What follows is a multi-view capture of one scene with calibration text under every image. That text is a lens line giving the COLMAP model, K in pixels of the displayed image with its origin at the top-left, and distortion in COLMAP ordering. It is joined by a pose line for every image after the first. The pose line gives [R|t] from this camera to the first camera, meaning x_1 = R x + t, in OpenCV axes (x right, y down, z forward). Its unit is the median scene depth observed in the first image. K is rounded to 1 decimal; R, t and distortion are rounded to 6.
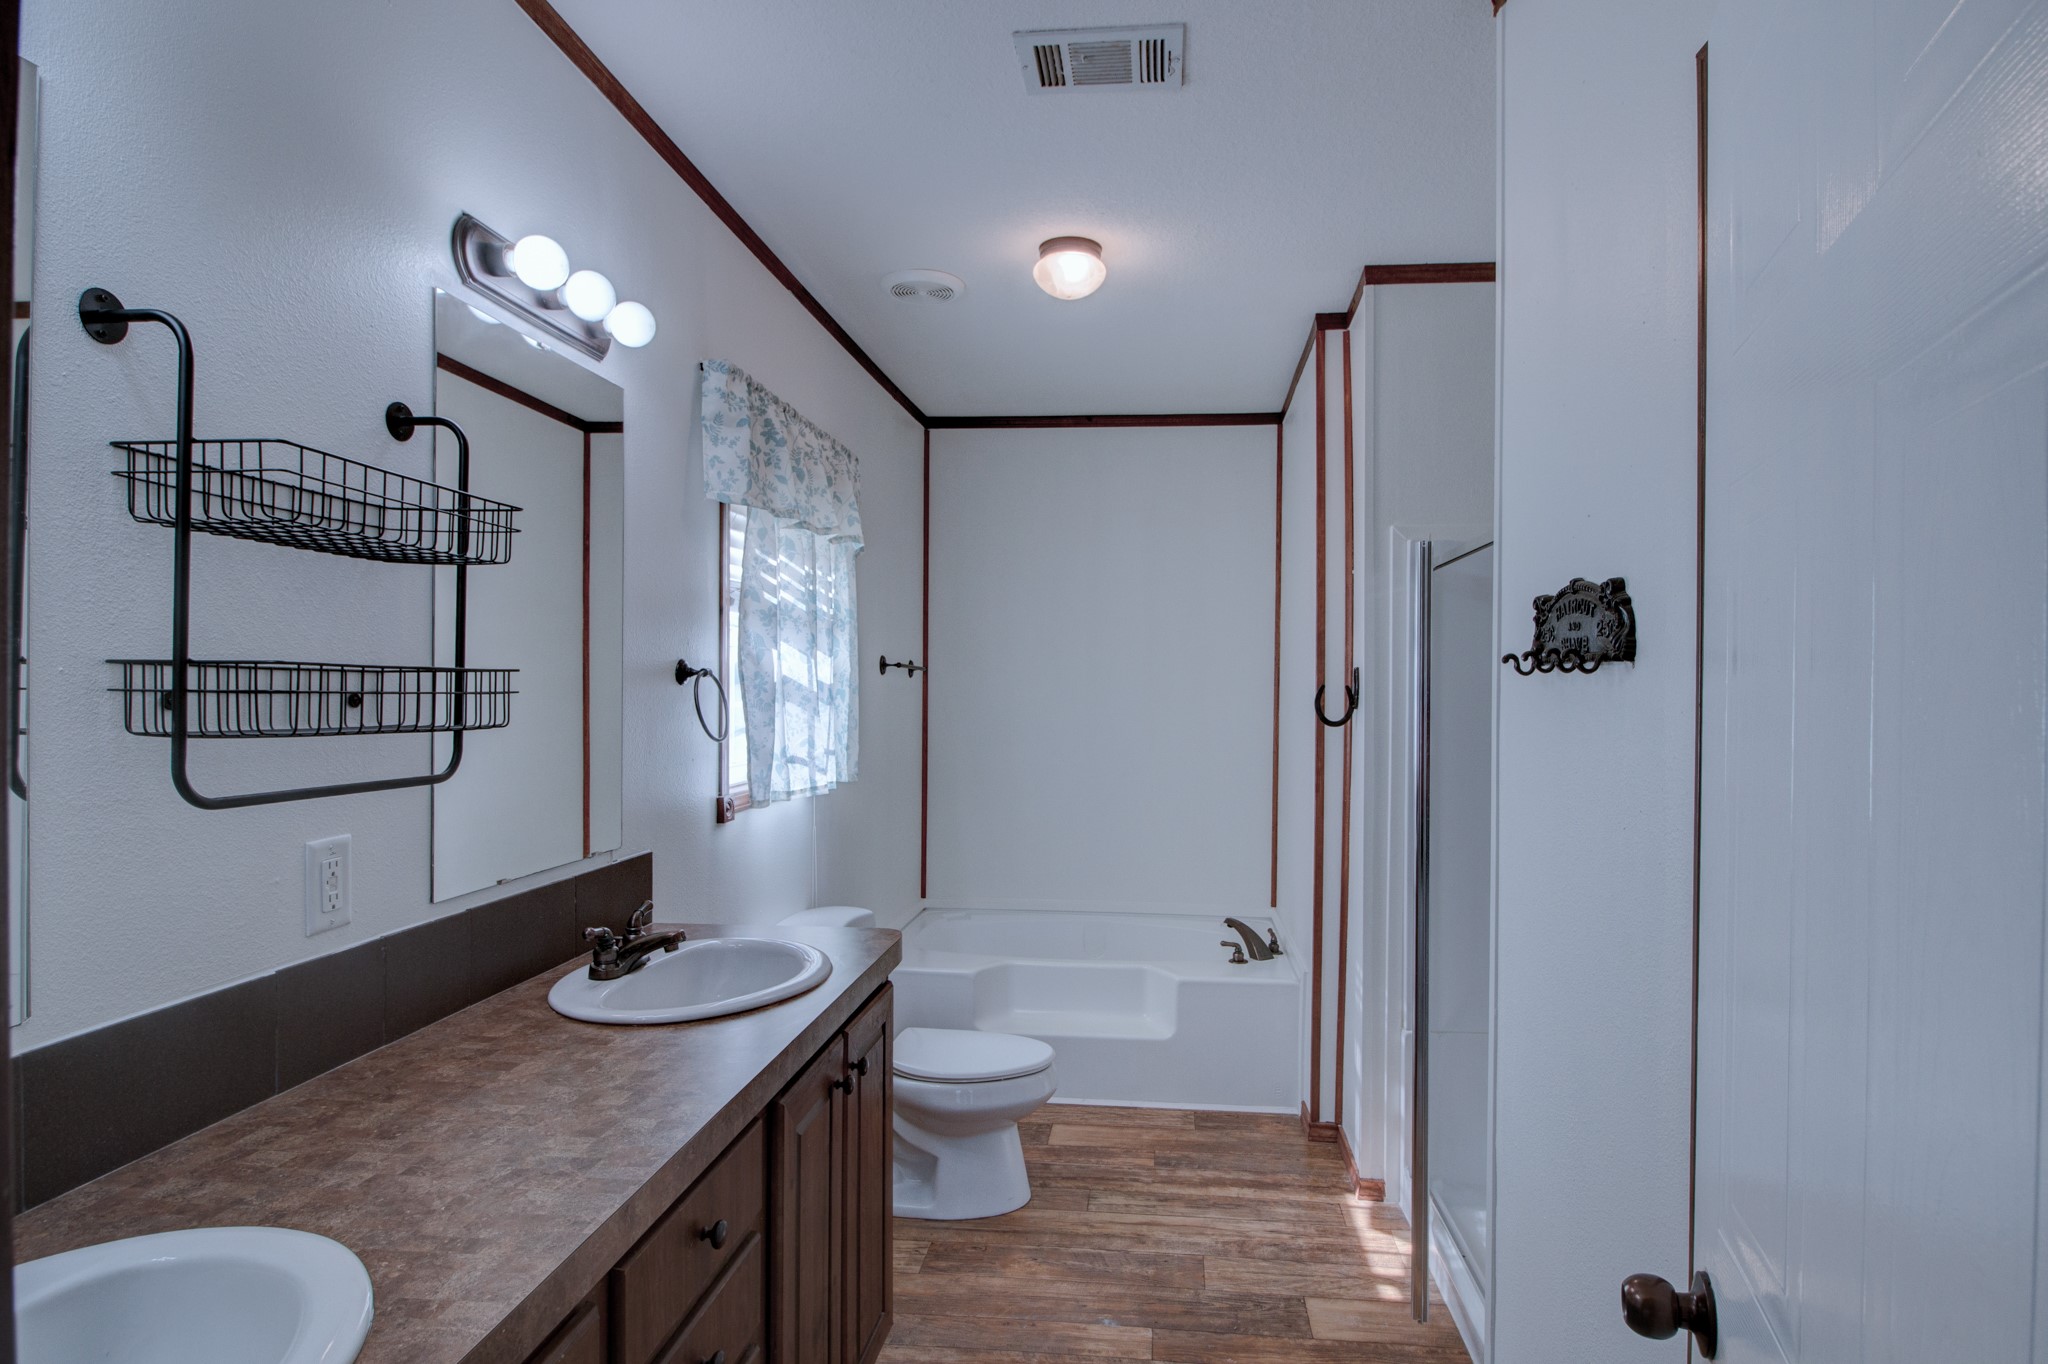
lens RADIAL K [[1059.9, 0, 1030.3], [0, 1059.9, 681.3], [0, 0, 1]] dist [0.001878, 0.000125]
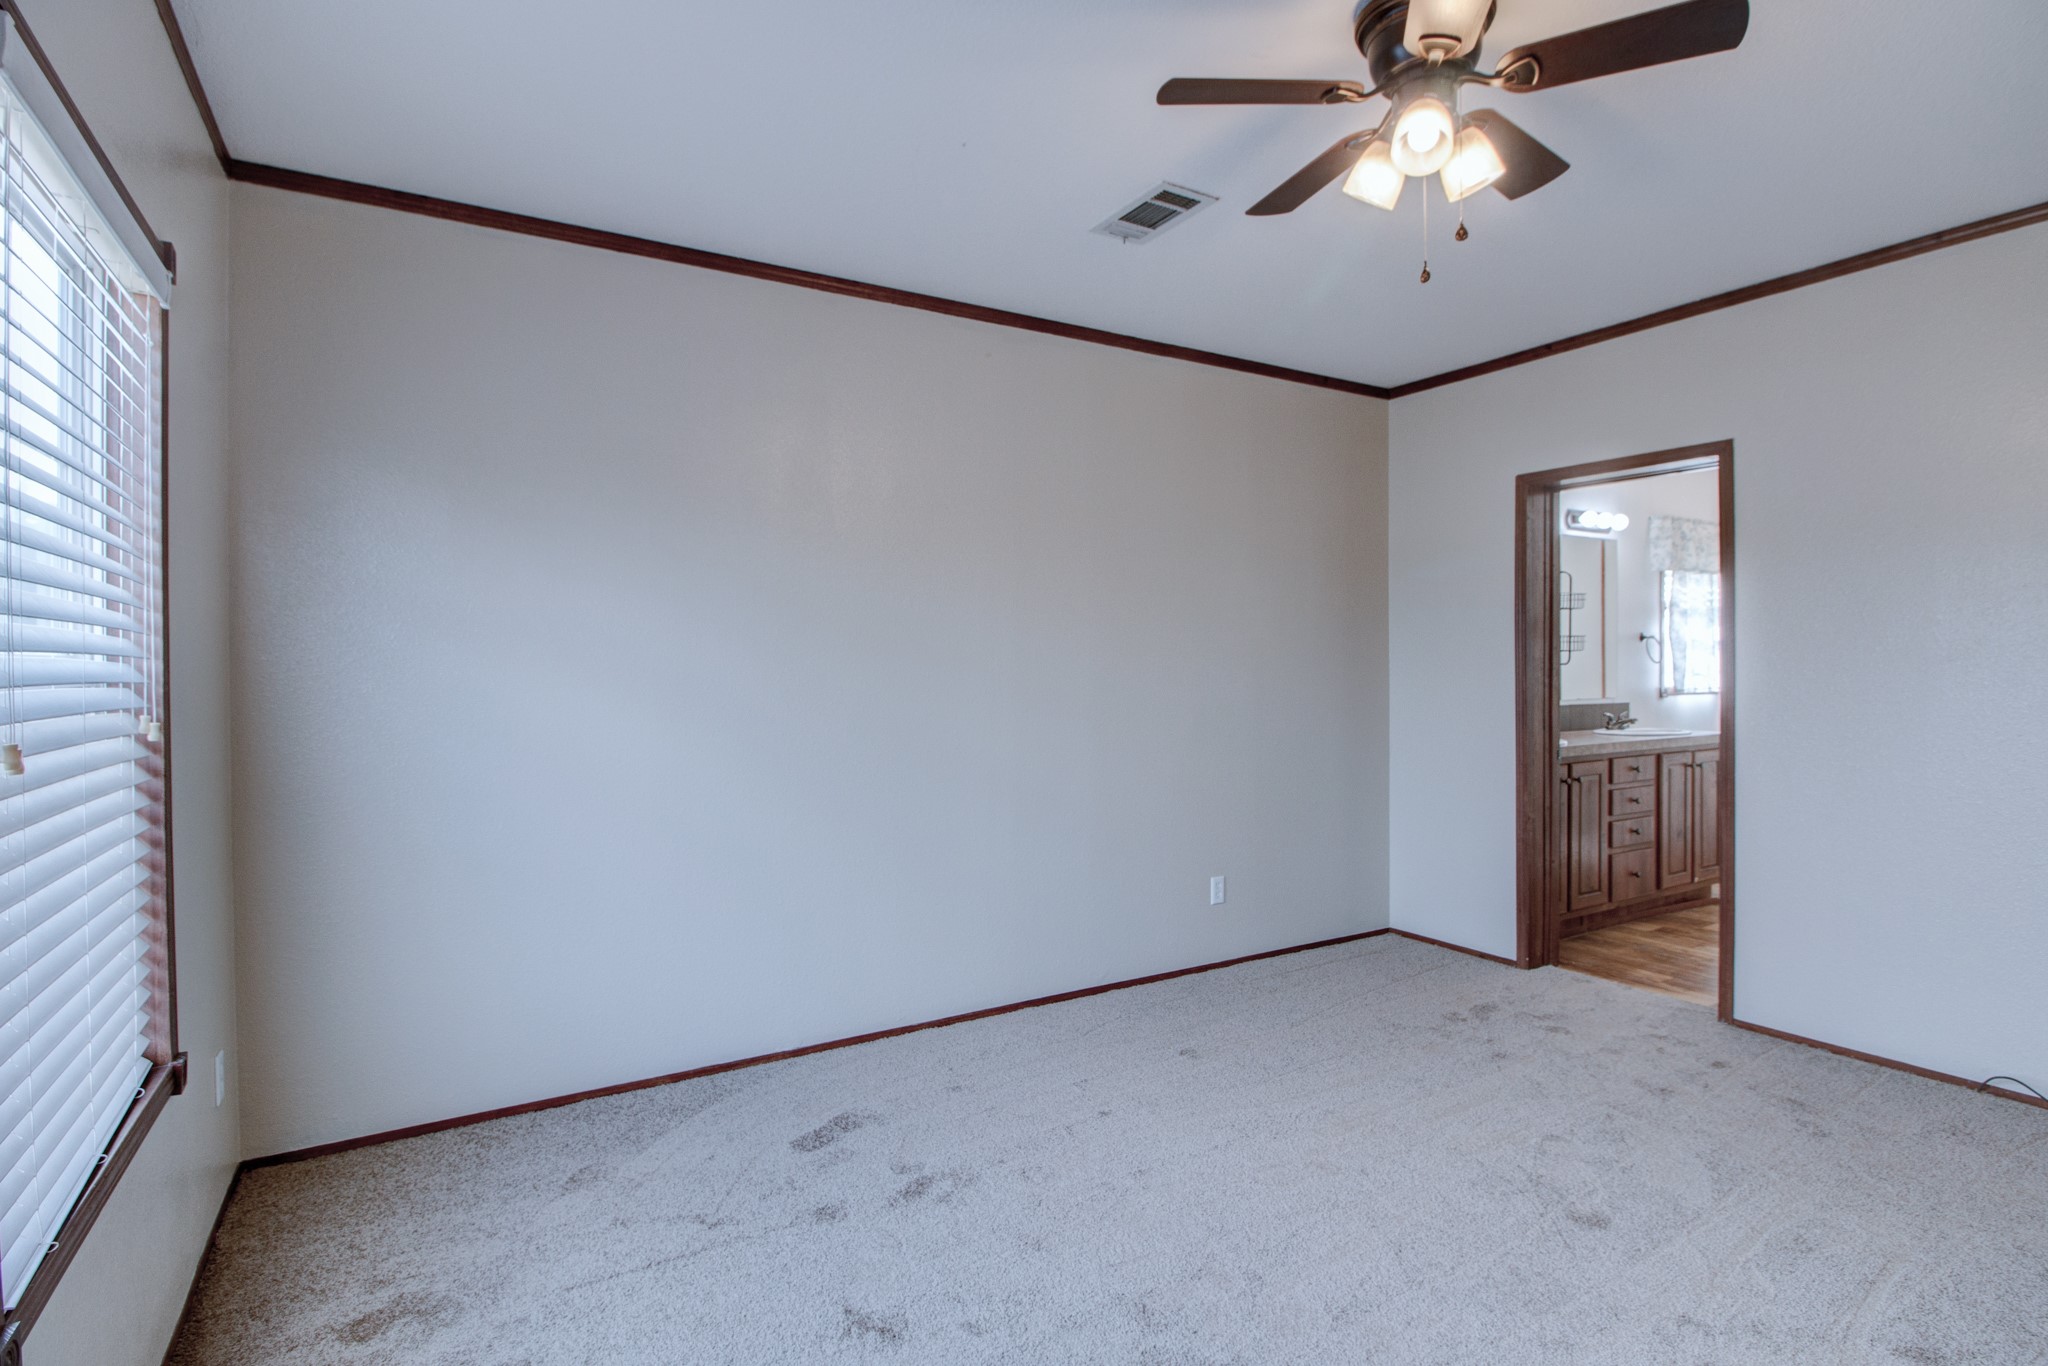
lens RADIAL K [[1000.5, 0, 1029.1], [0, 1000.5, 672.5], [0, 0, 1]] dist [-0.001139, -0.000245]
pose [[0.622127, -0.001931, -0.782914, 0.629875], [0.012738, 0.999890, 0.007655, 0.037418], [0.782813, -0.014735, 0.622083, -1.637099]]
